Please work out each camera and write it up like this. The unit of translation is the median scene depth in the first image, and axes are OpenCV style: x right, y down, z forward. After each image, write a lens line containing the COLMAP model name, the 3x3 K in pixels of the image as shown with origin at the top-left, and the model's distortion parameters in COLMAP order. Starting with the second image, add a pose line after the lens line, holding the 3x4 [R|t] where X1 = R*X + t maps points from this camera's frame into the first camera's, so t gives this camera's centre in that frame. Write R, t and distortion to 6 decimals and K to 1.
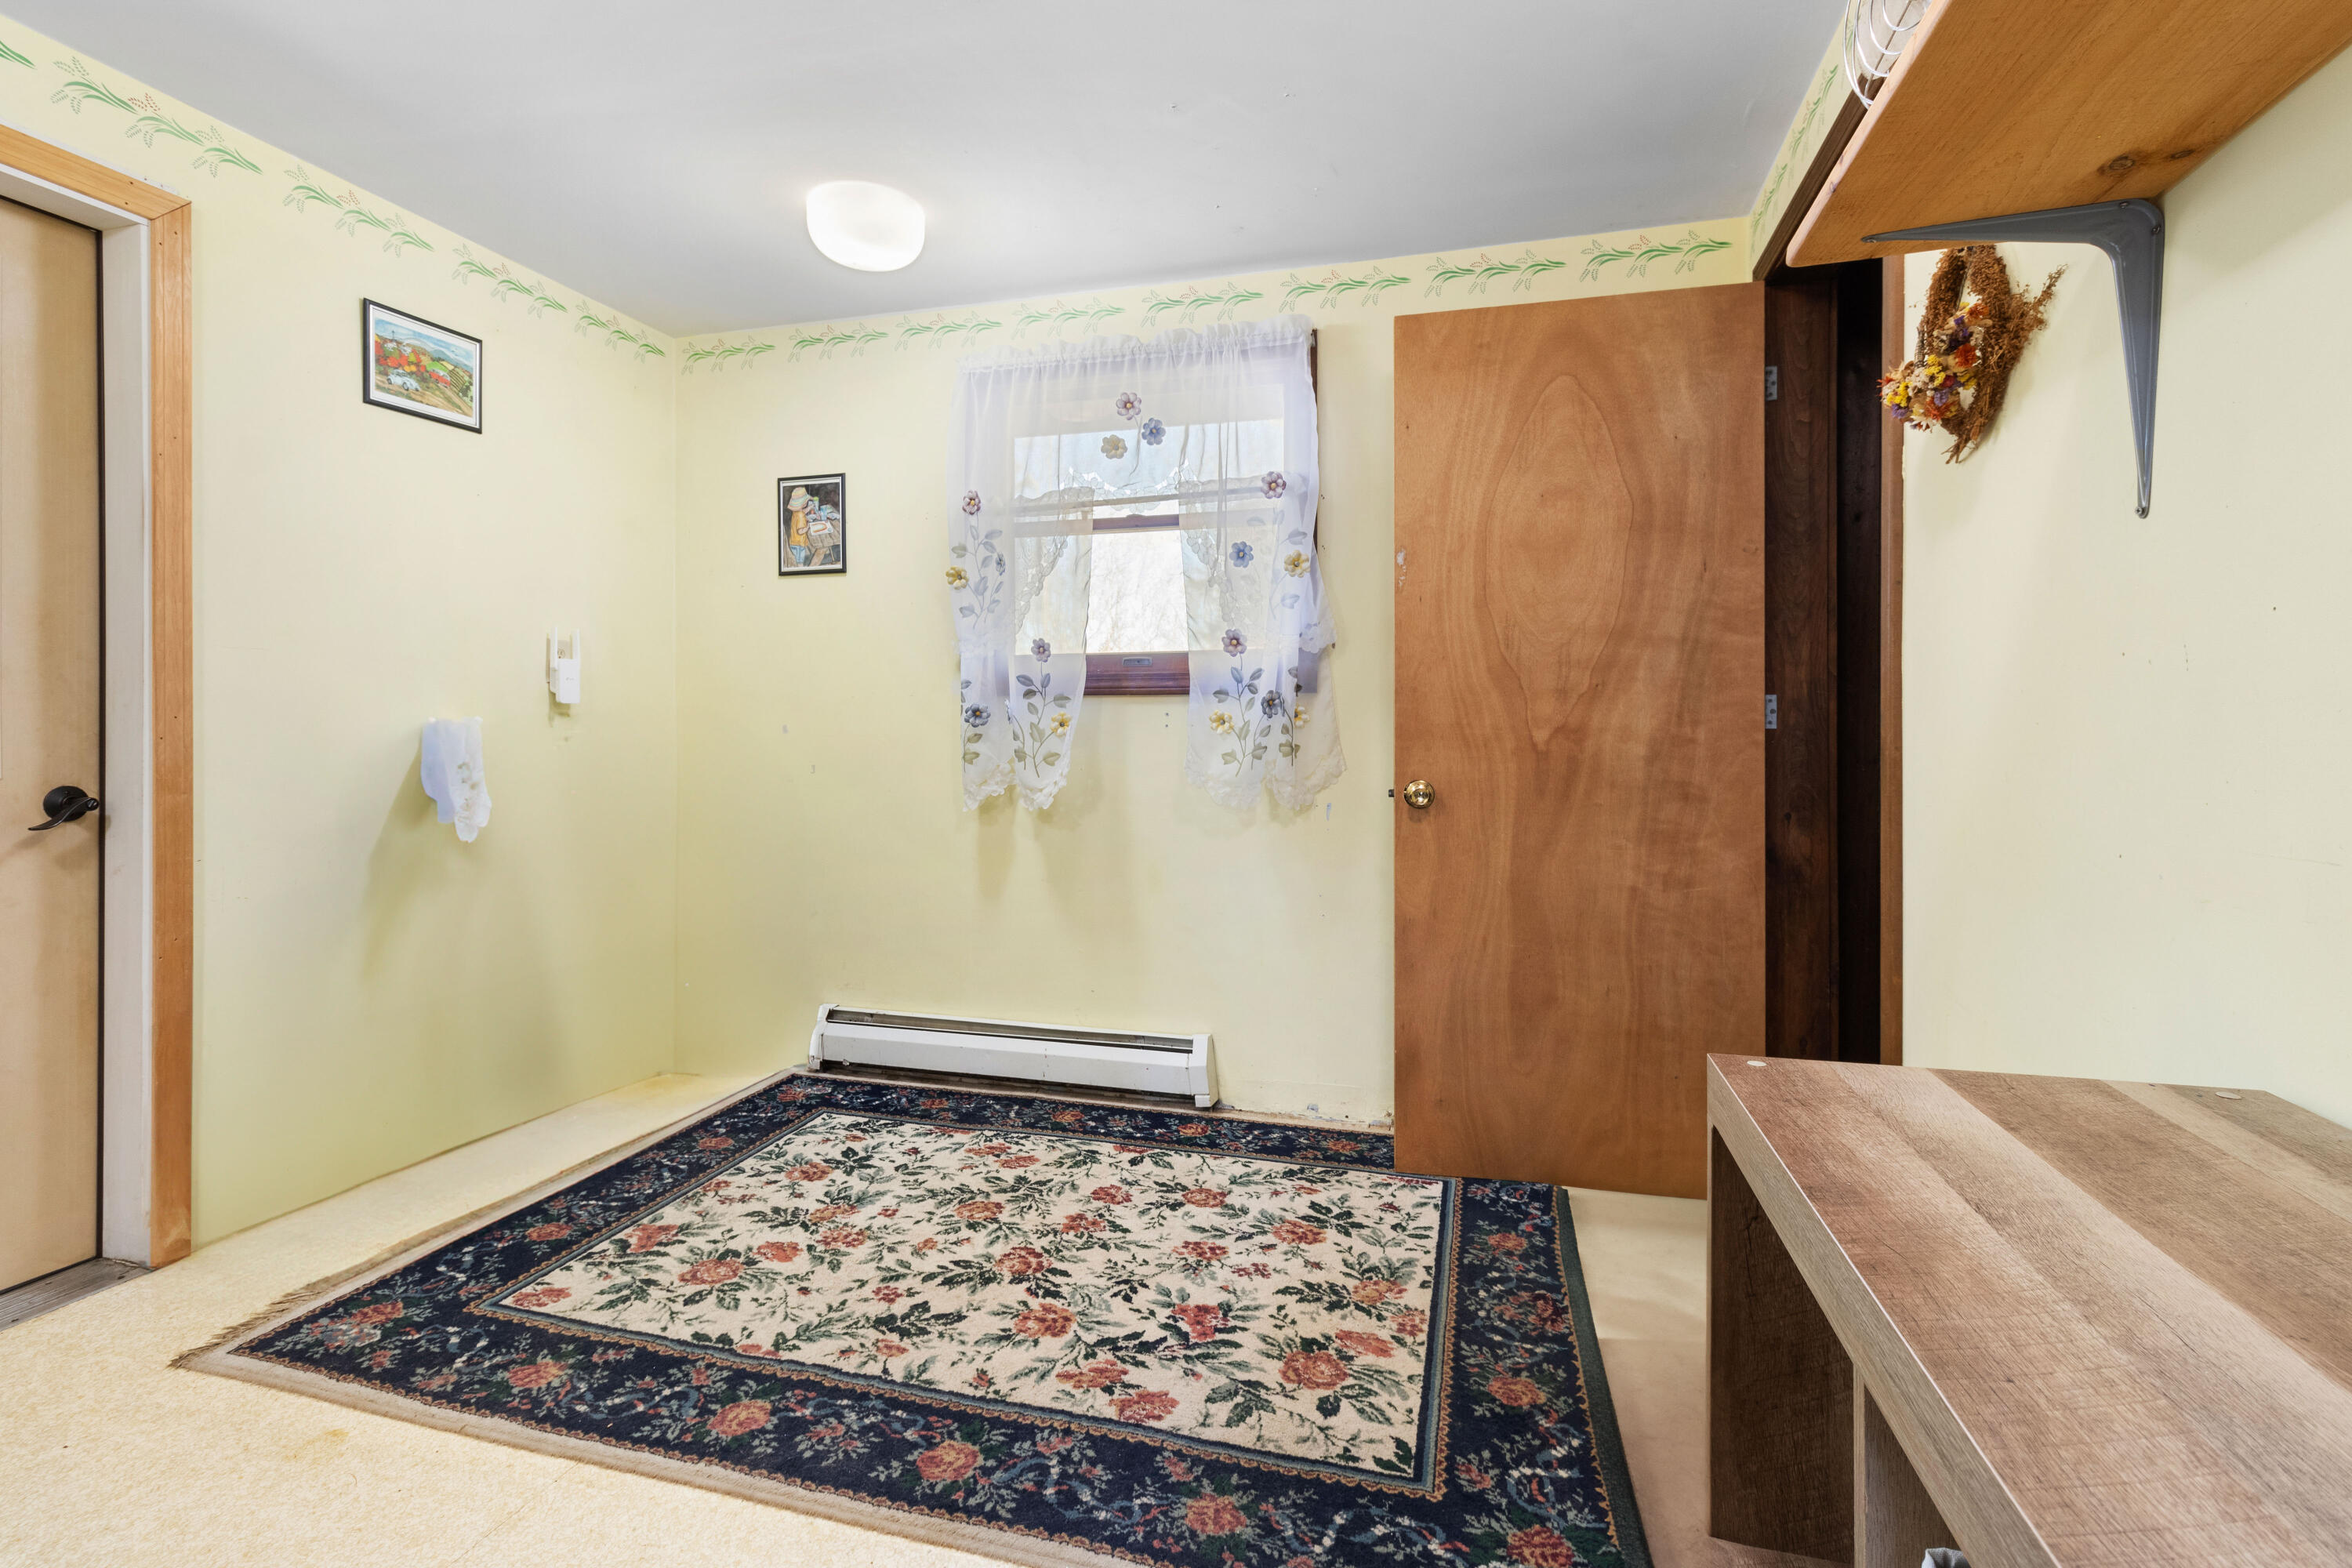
lens RADIAL K [[1091.7, 0, 1191.8], [0, 1091.7, 742.6], [0, 0, 1]] dist [0.001686, -0.000282]
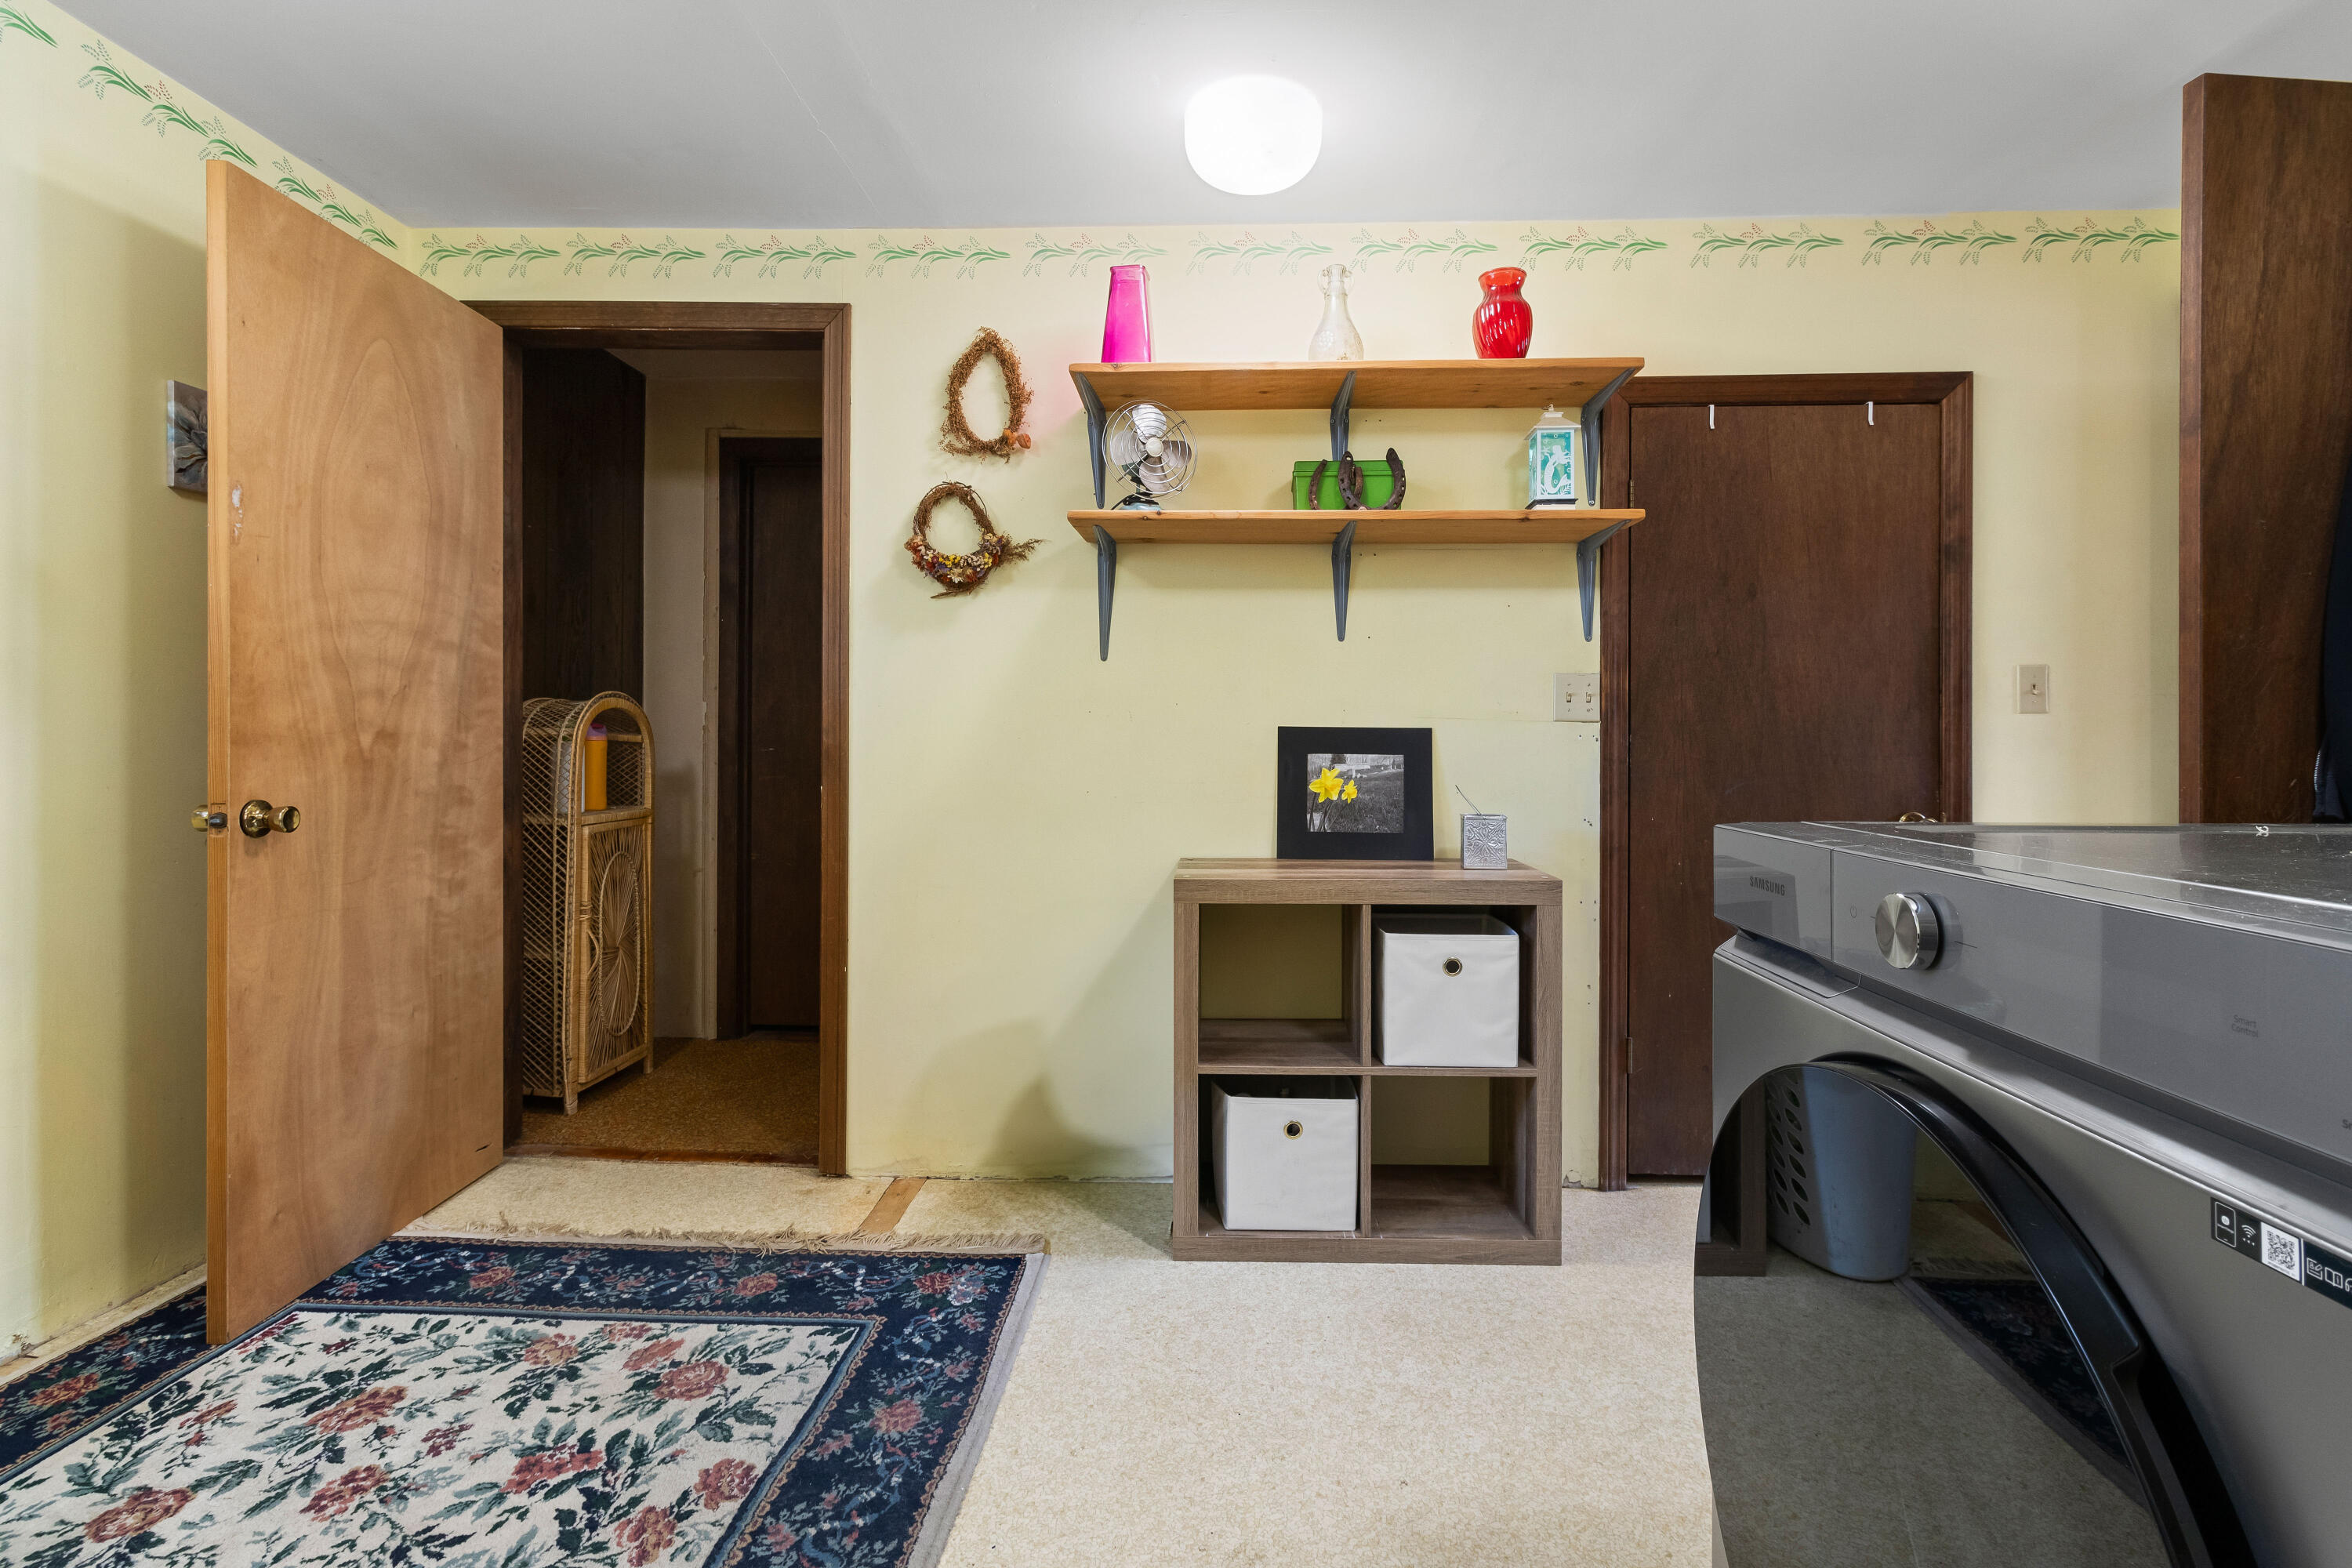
lens RADIAL K [[1091.7, 0, 1191.8], [0, 1091.7, 742.6], [0, 0, 1]] dist [0.001686, -0.000282]
pose [[-0.235413, -0.001736, 0.971894, -0.718768], [-0.000398, 0.999998, 0.001690, -0.007037], [-0.971895, 0.000011, -0.235413, 0.590794]]
